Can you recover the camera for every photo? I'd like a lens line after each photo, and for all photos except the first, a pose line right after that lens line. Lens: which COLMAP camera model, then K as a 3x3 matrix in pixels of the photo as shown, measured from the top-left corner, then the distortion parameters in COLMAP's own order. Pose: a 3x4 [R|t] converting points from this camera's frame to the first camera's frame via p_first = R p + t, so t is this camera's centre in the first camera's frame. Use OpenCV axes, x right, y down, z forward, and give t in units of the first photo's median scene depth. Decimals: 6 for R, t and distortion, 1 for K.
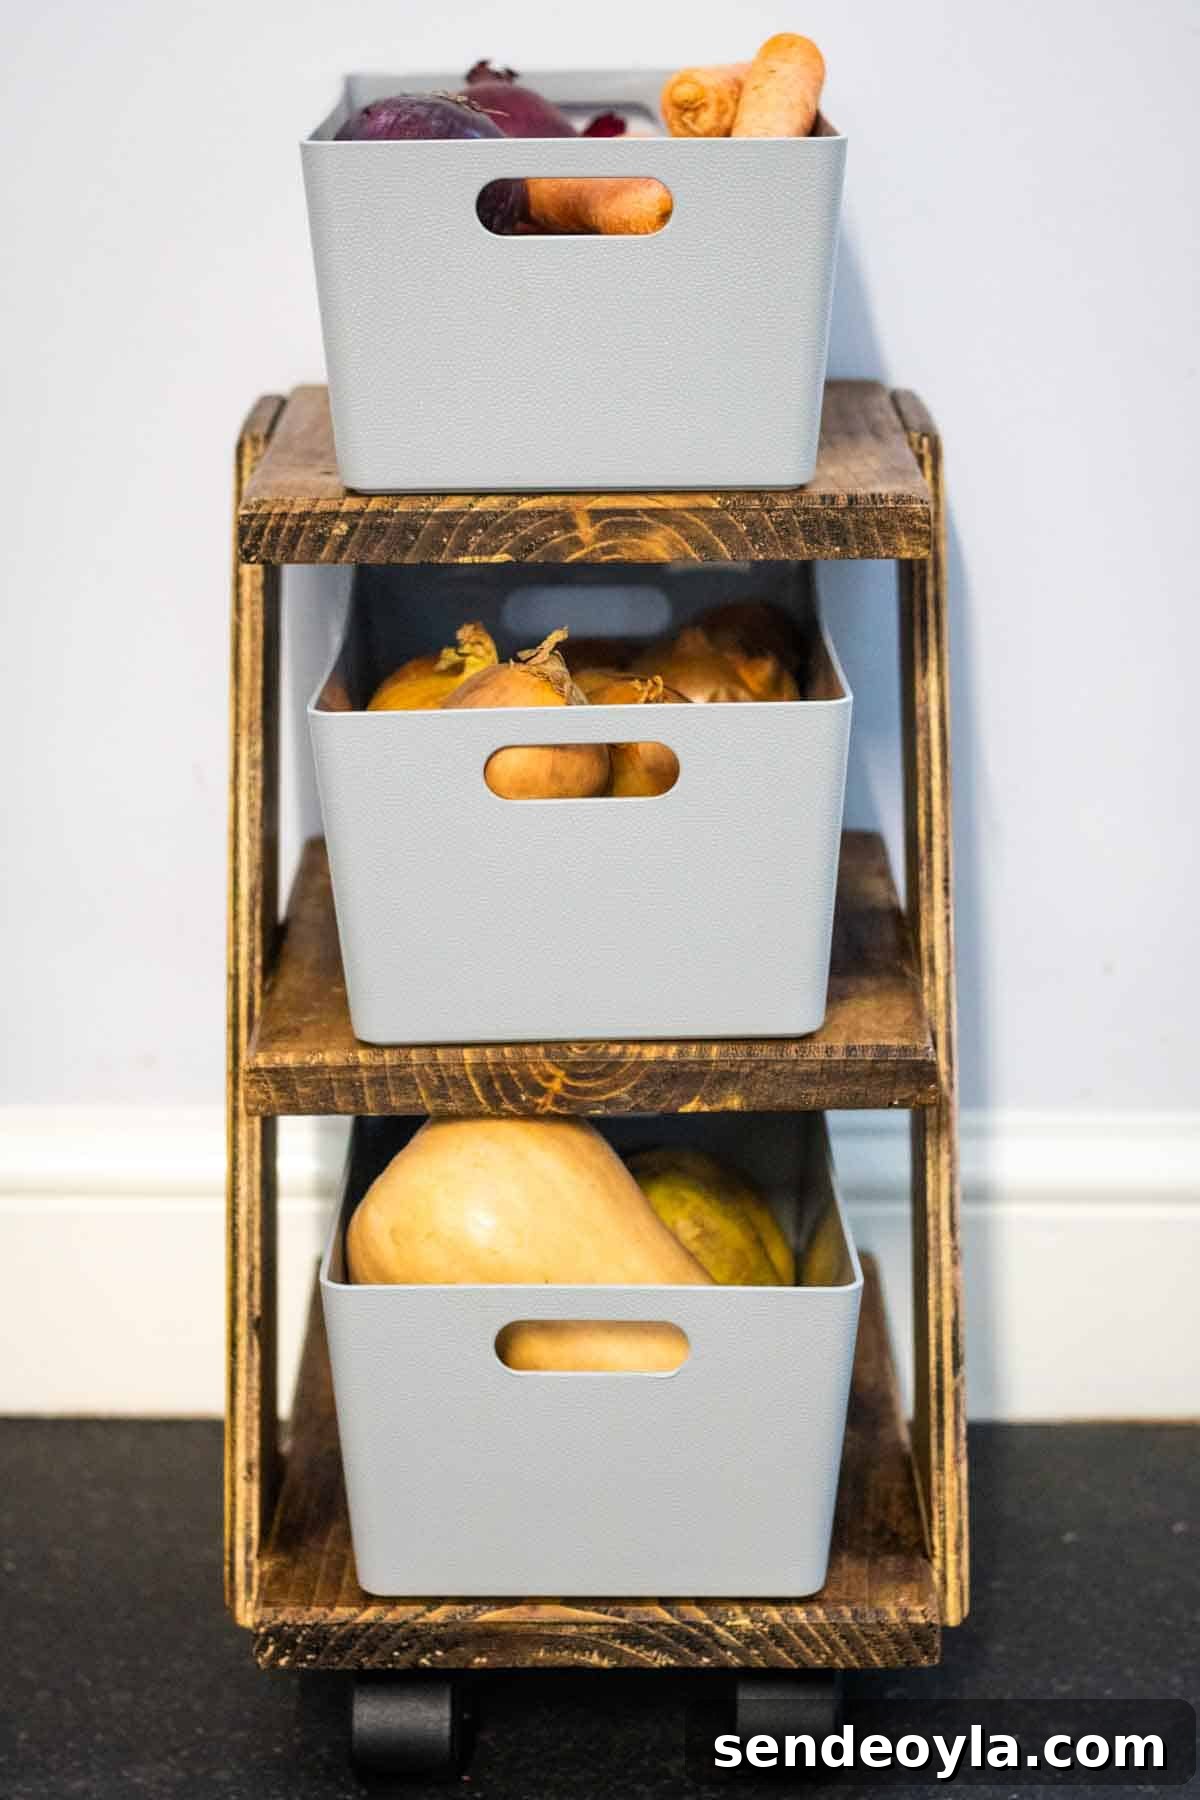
lens RADIAL K [[4376.0, 0, 607.0], [0, 4376.0, 906.5], [0, 0, 1]] dist [-0.095211, 0.000000]
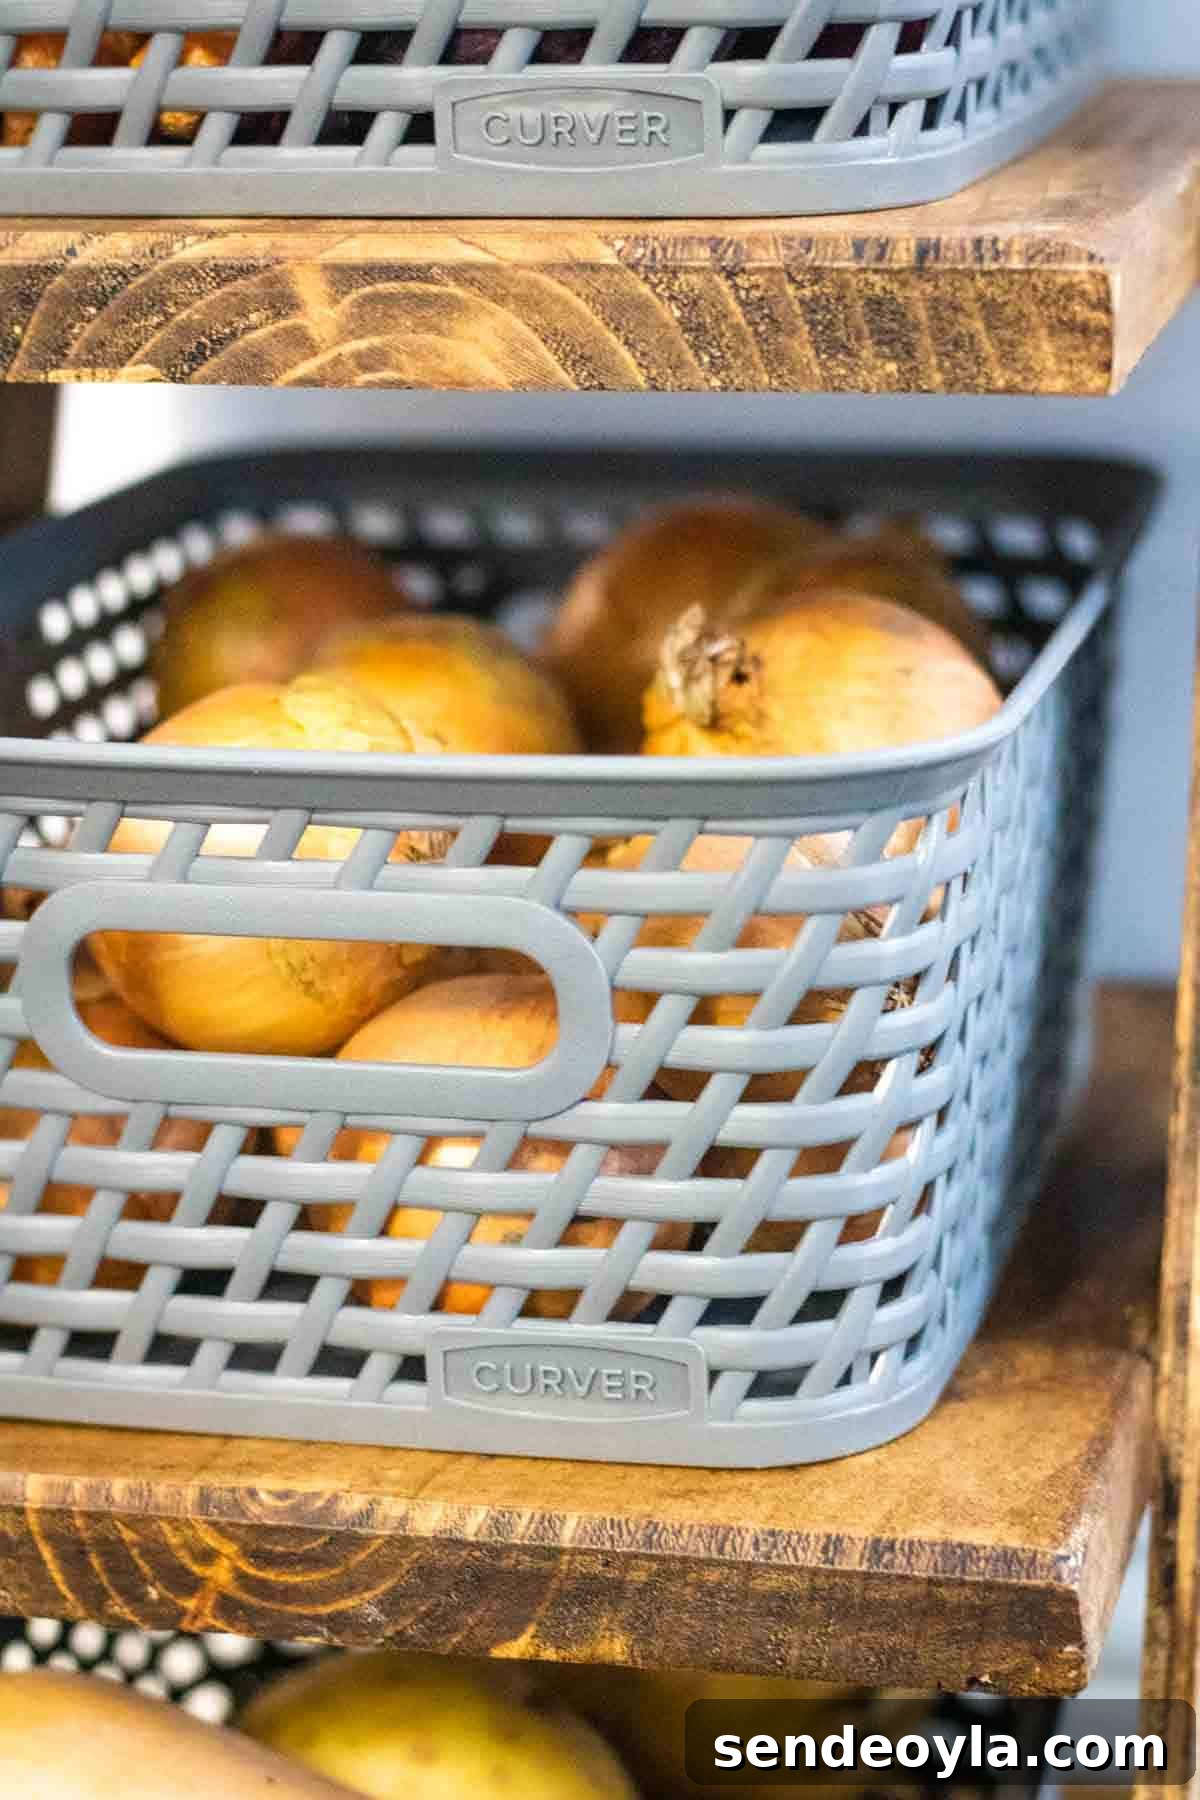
lens RADIAL K [[4376.0, 0, 658.9], [0, 4376.0, 916.9], [0, 0, 1]] dist [-0.095211, 0.000000]
pose [[0.972163, 0.049908, -0.228929, 0.128798], [-0.049486, 0.998746, 0.007588, -0.030869], [0.229020, 0.003952, 0.973414, 0.581385]]
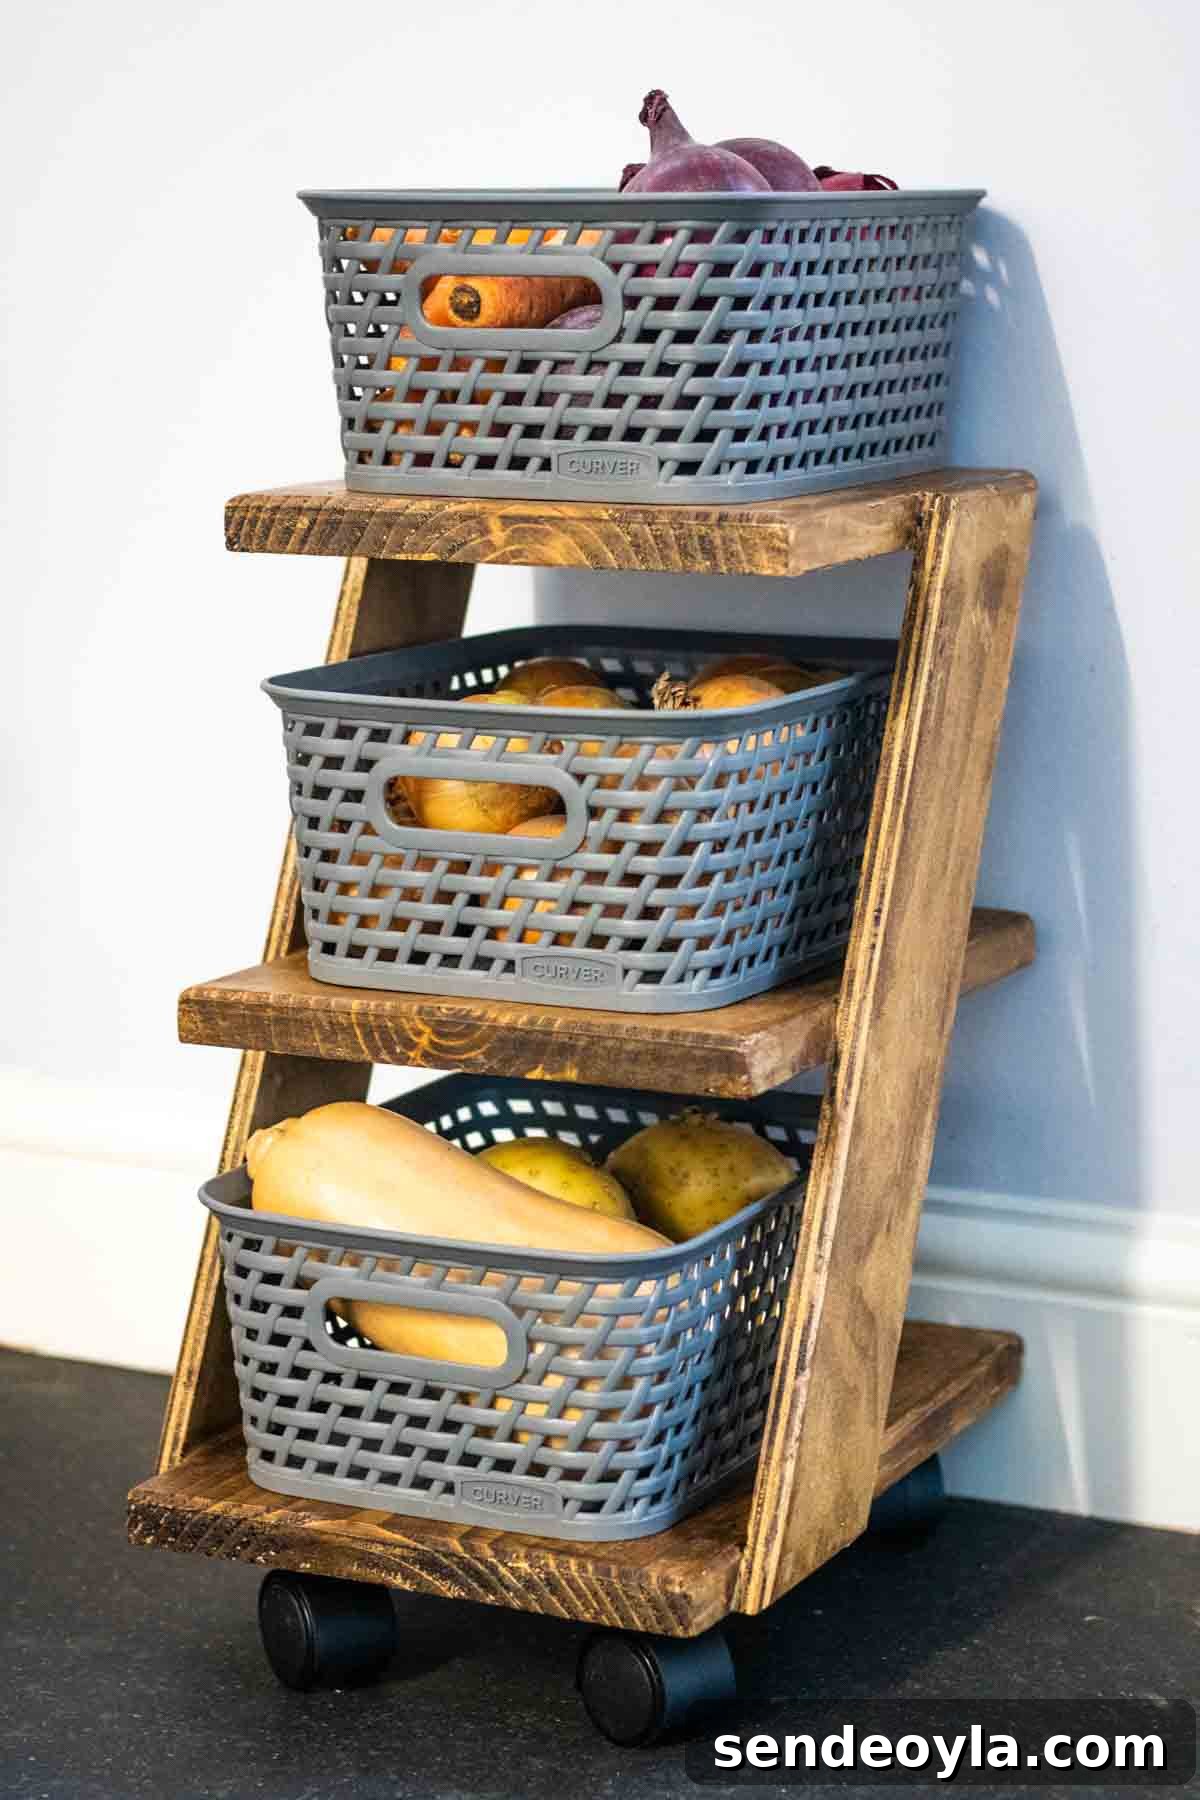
lens RADIAL K [[4376.0, 0, 596.7], [0, 4376.0, 891.3], [0, 0, 1]] dist [-0.095211, 0.000000]
pose [[0.899198, 0.082482, -0.429698, 0.489343], [-0.126254, 0.989210, -0.074321, 0.079360], [0.418931, 0.121080, 0.899909, 0.038380]]
